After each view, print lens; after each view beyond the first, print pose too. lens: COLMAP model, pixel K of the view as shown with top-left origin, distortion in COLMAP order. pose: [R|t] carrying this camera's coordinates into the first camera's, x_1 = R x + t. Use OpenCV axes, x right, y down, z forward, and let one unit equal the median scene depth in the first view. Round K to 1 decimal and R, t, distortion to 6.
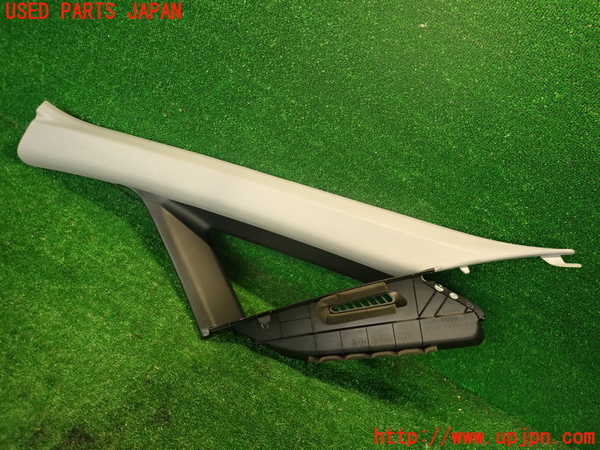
lens RADIAL K [[427.6, 0, 302.7], [0, 427.6, 225.0], [0, 0, 1]] dist [0.001397, 0.003514]
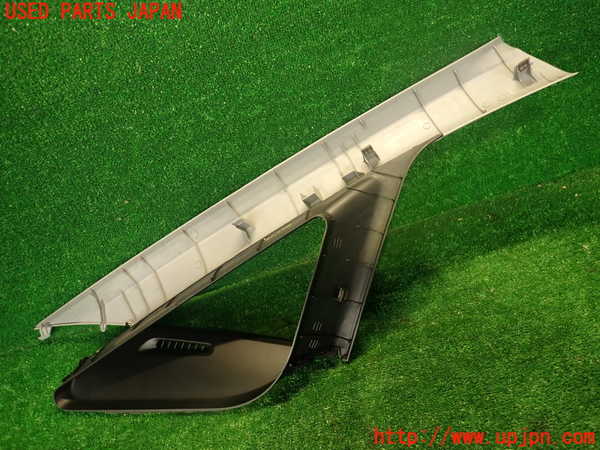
lens RADIAL K [[427.6, 0, 297.7], [0, 427.6, 225.1], [0, 0, 1]] dist [0.001397, 0.003514]
pose [[0.668579, -0.743213, -0.025241, -0.064351], [0.743530, 0.667505, 0.040005, -0.005124], [-0.012883, -0.045514, 0.998881, 0.105241]]
